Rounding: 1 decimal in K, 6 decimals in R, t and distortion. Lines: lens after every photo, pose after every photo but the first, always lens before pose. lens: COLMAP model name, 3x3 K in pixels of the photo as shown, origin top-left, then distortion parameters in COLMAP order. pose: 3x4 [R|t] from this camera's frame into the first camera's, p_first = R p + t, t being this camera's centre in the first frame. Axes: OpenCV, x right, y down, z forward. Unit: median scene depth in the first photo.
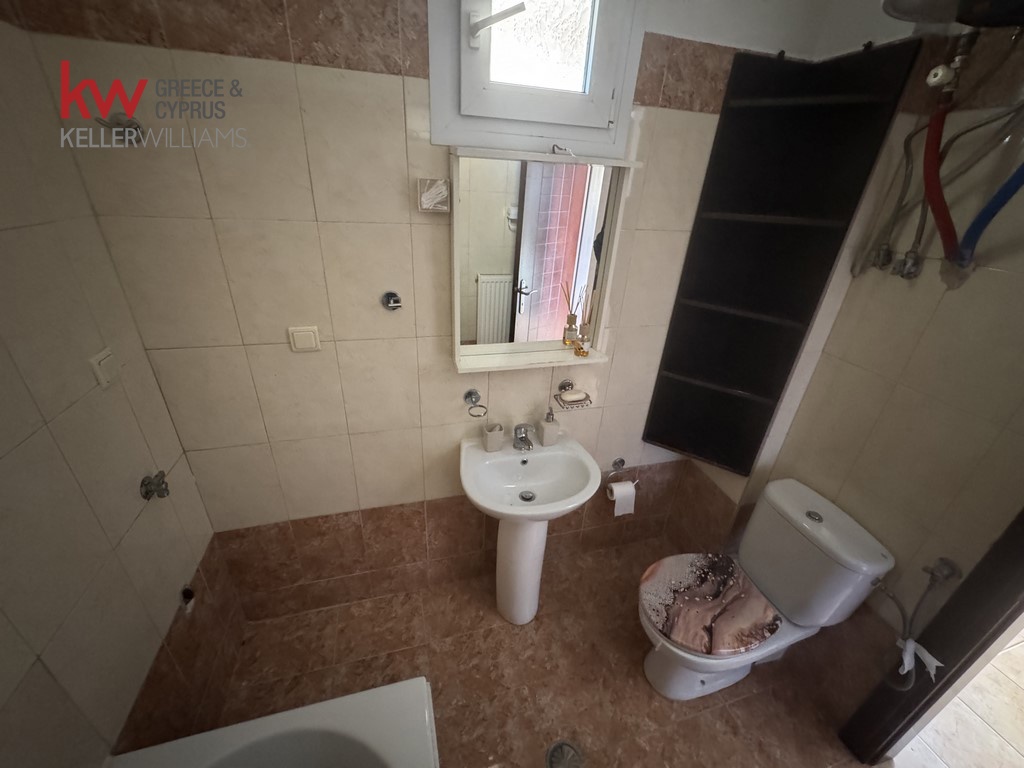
lens RADIAL K [[406.7, 0, 510.8], [0, 406.7, 383.8], [0, 0, 1]] dist [-0.000323, 0.000007]
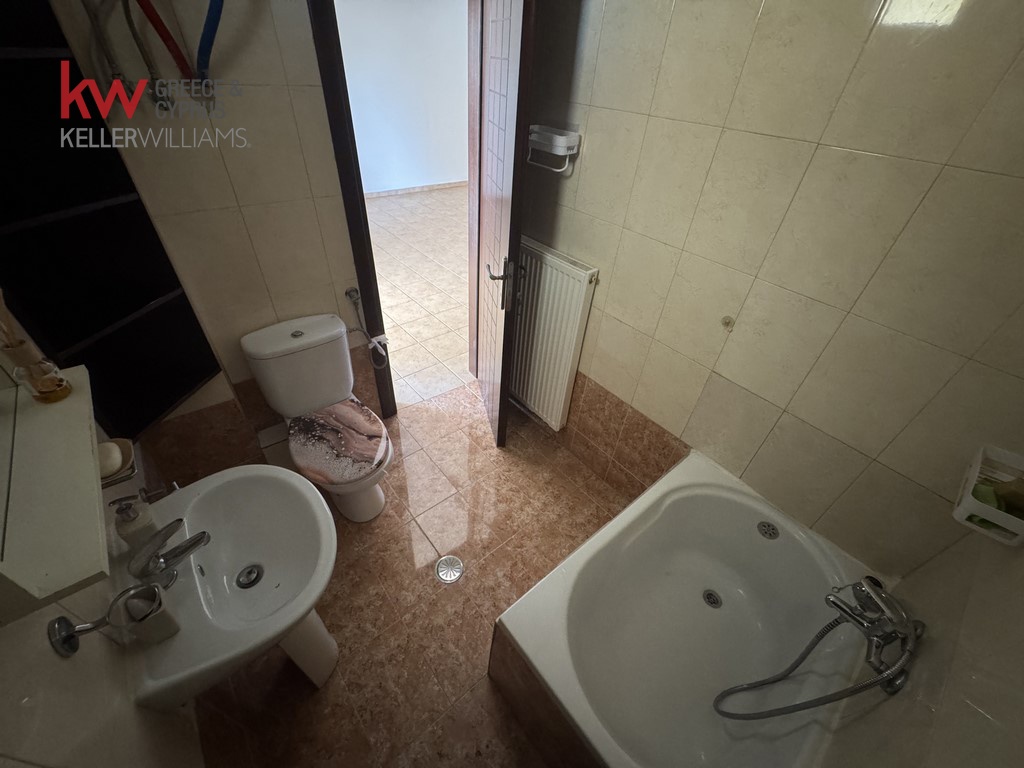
lens RADIAL K [[406.7, 0, 510.8], [0, 406.7, 383.8], [0, 0, 1]] dist [-0.000323, 0.000007]
pose [[-0.395530, -0.633337, 0.665161, -0.403971], [0.338699, 0.572596, 0.746604, -0.276374], [-0.853720, 0.520594, -0.011968, 0.518620]]
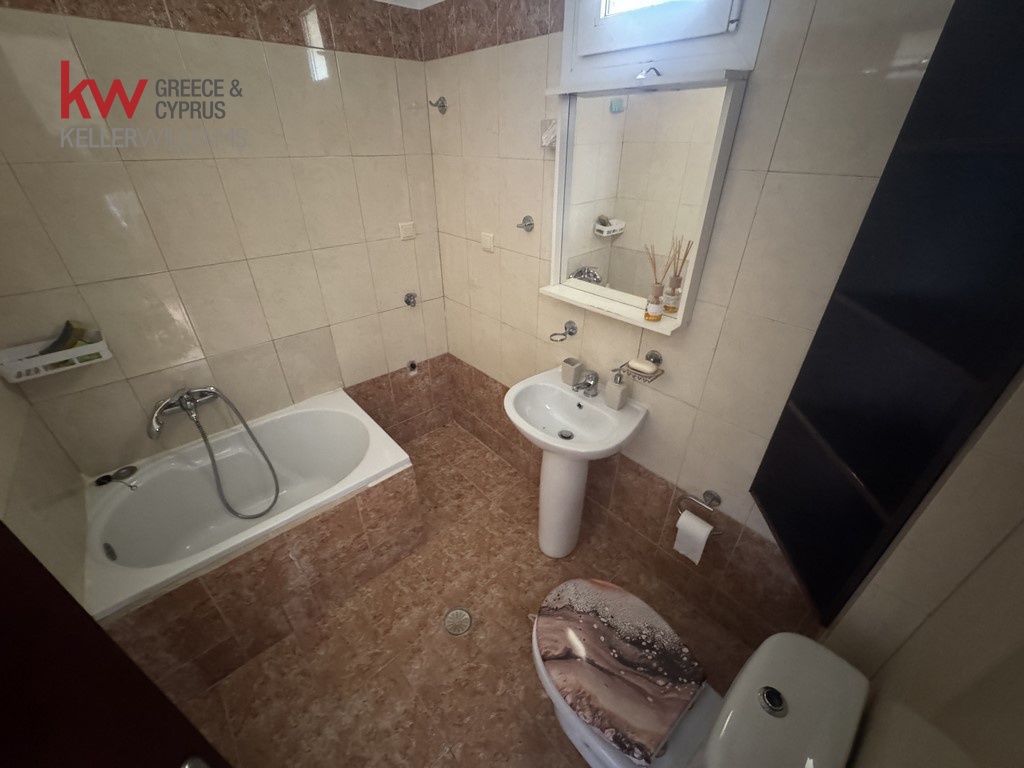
lens RADIAL K [[406.7, 0, 510.8], [0, 406.7, 383.8], [0, 0, 1]] dist [-0.000323, 0.000007]
pose [[0.435394, 0.420050, -0.796235, 0.815547], [-0.387430, 0.885802, 0.255447, -0.055892], [0.812607, 0.197265, 0.548413, 0.310005]]
